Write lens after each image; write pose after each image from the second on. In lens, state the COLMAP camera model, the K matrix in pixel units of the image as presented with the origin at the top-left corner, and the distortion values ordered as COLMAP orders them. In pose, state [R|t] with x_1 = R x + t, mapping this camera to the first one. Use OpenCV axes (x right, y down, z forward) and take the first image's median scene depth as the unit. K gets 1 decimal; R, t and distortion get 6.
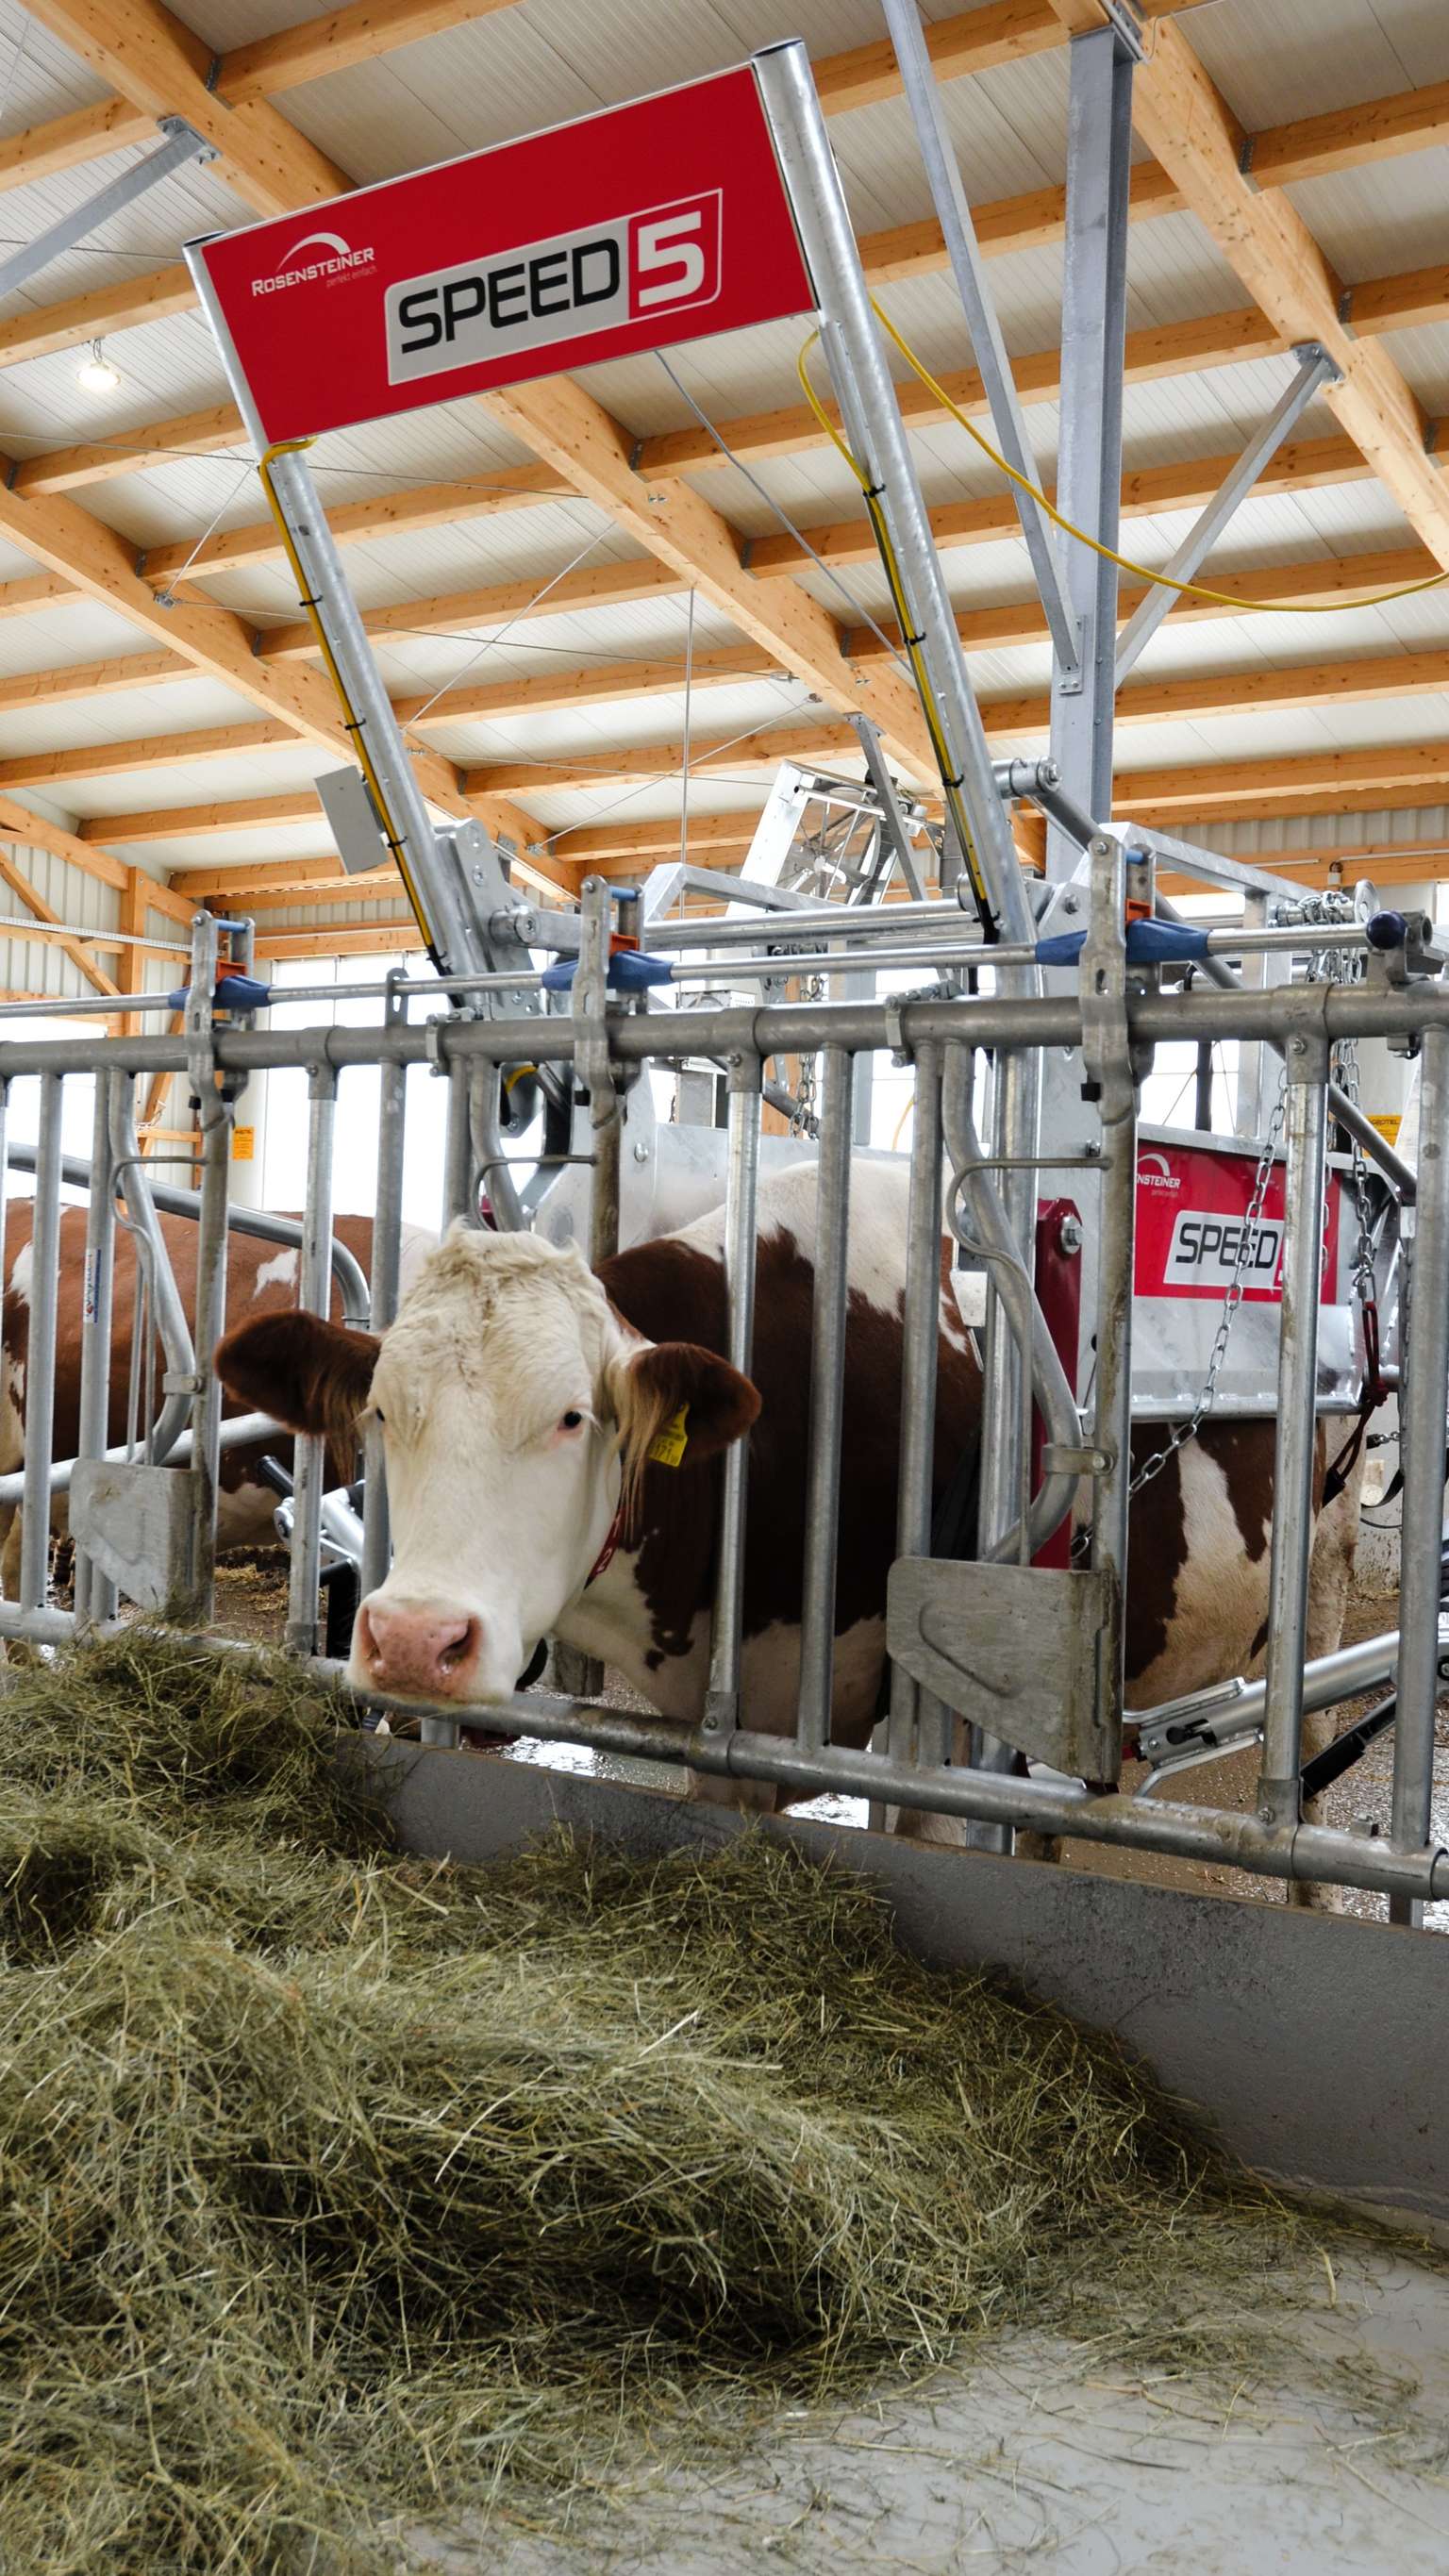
lens RADIAL K [[2593.5, 0, 724.5], [0, 2593.5, 1288.0], [0, 0, 1]] dist [-0.122929, 0.260026]
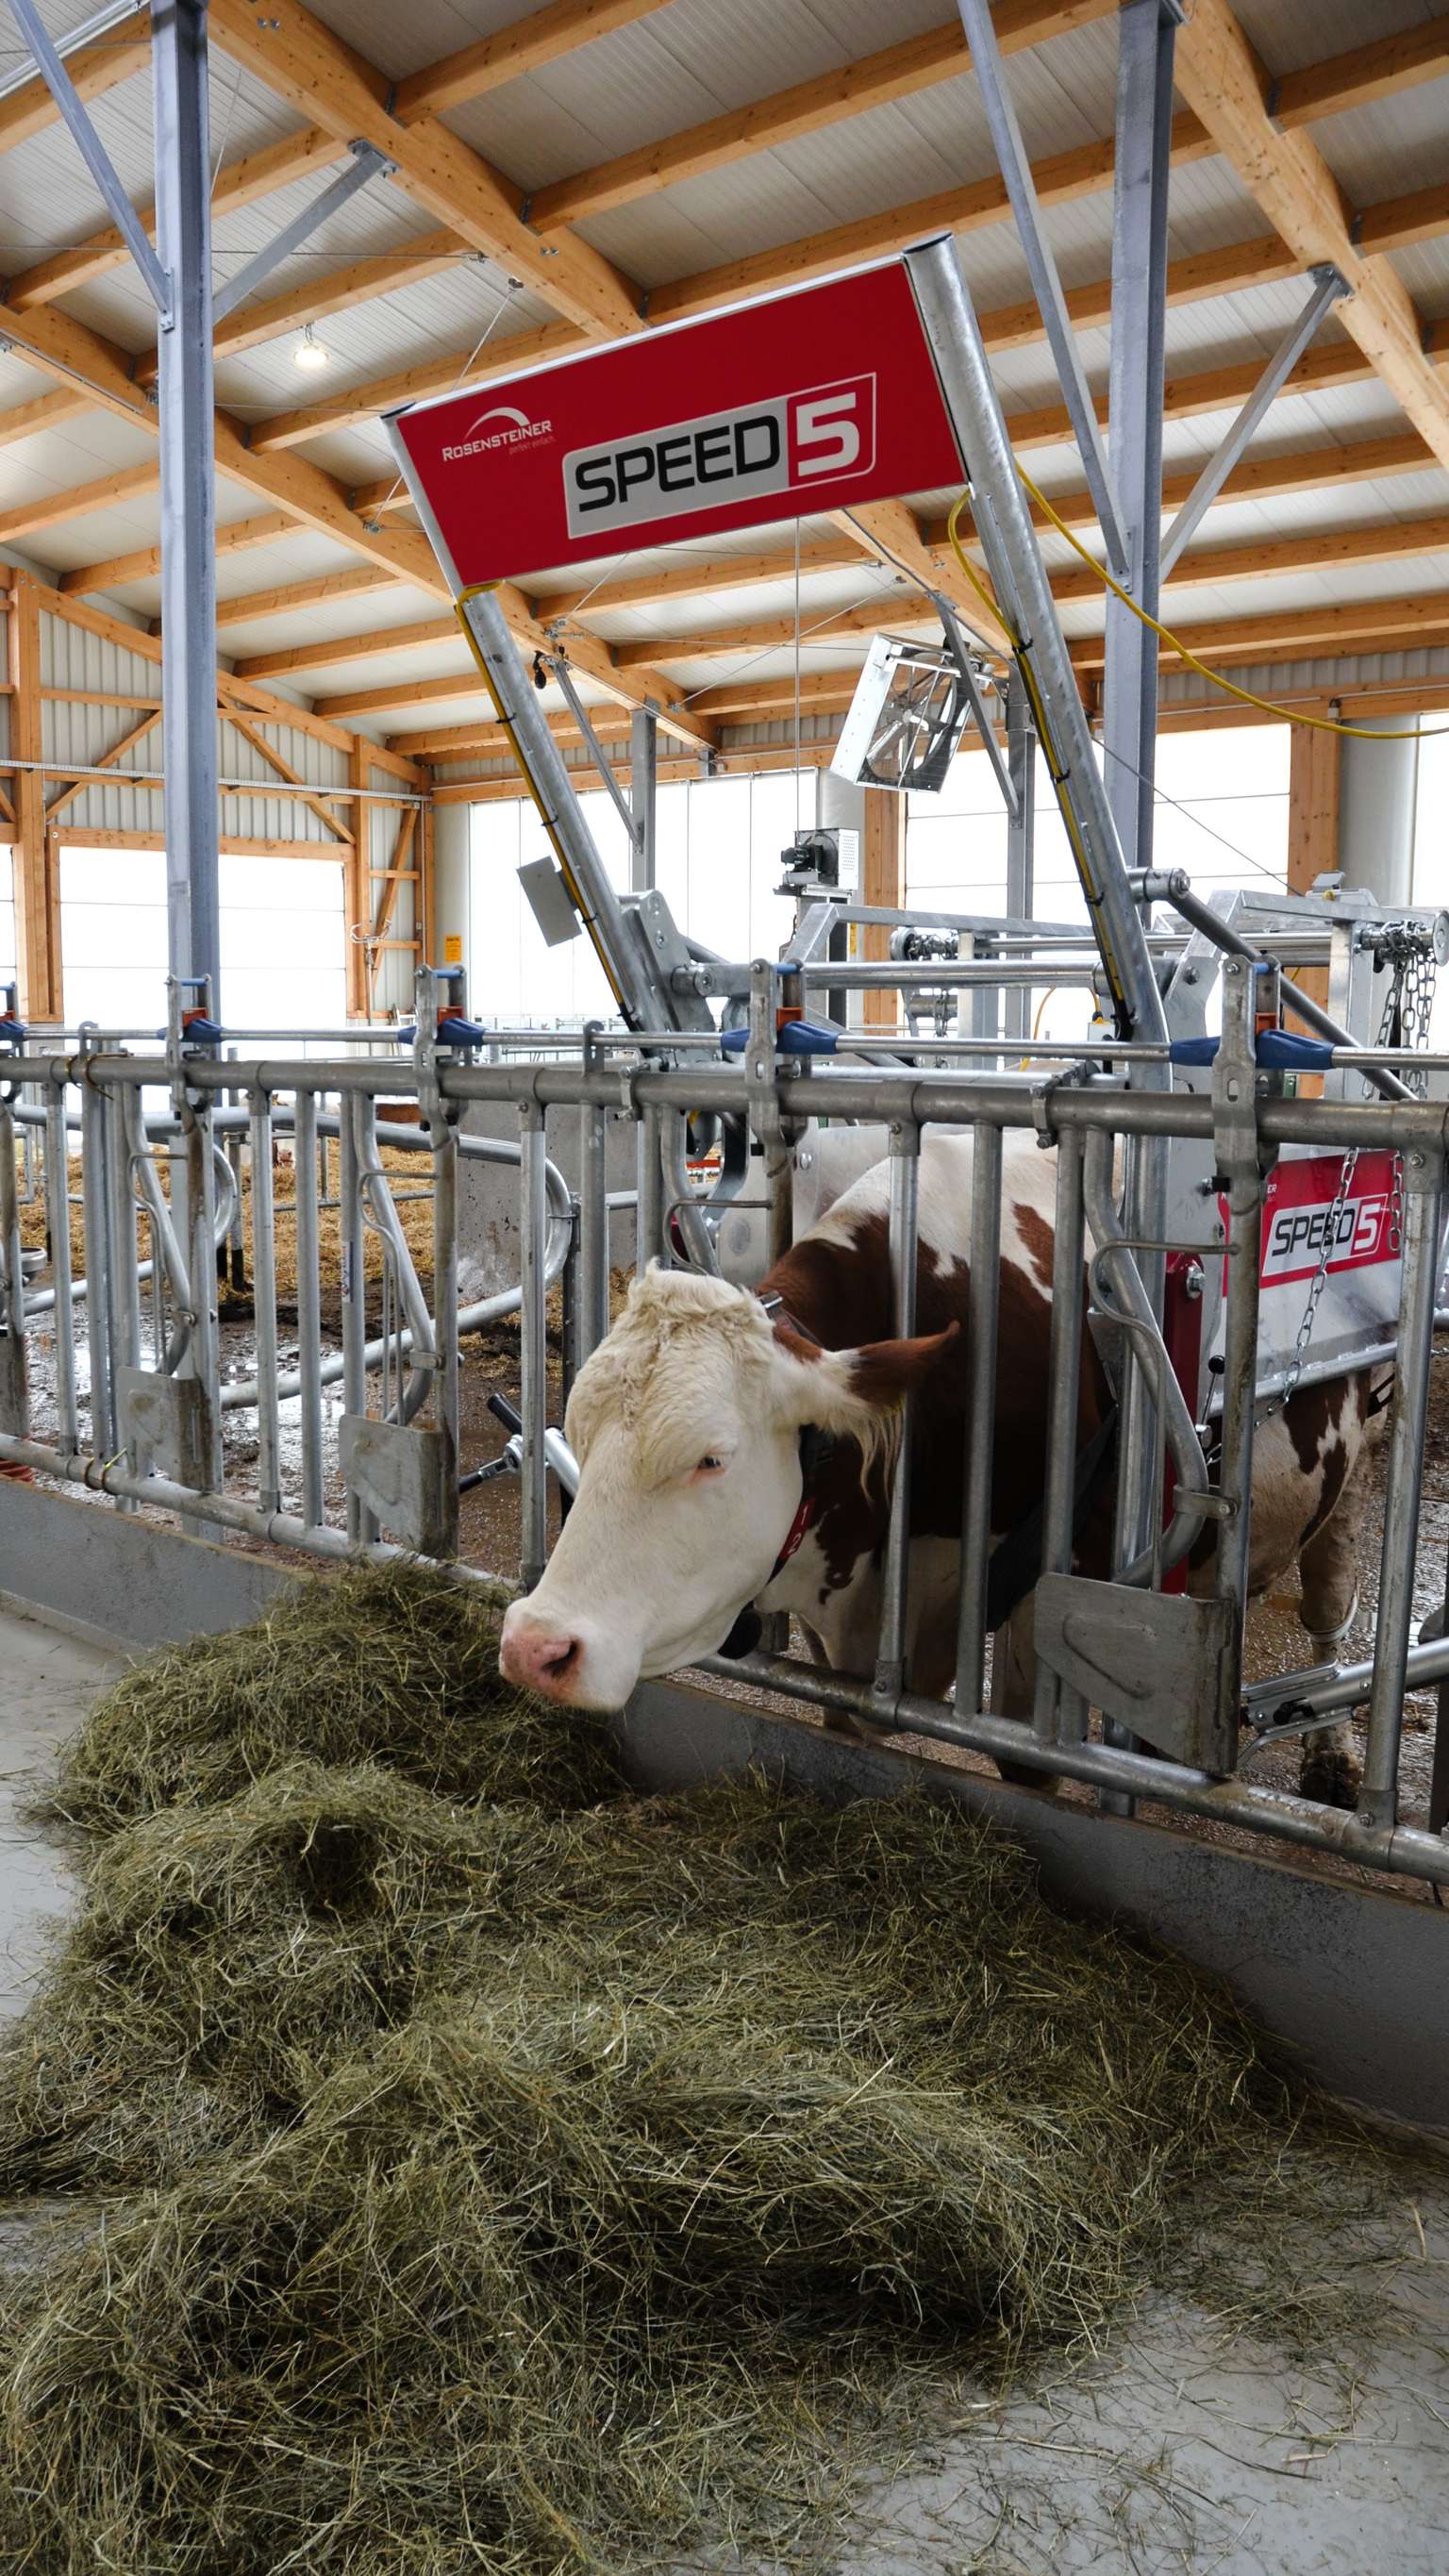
lens RADIAL K [[2007.2, 0, 605.8], [0, 2007.2, 1333.3], [0, 0, 1]] dist [-0.177387, 0.169538]
pose [[0.993333, -0.017635, -0.113922, -0.021787], [0.035332, 0.987243, 0.155254, -0.127492], [0.109731, -0.158244, 0.981284, 0.102719]]
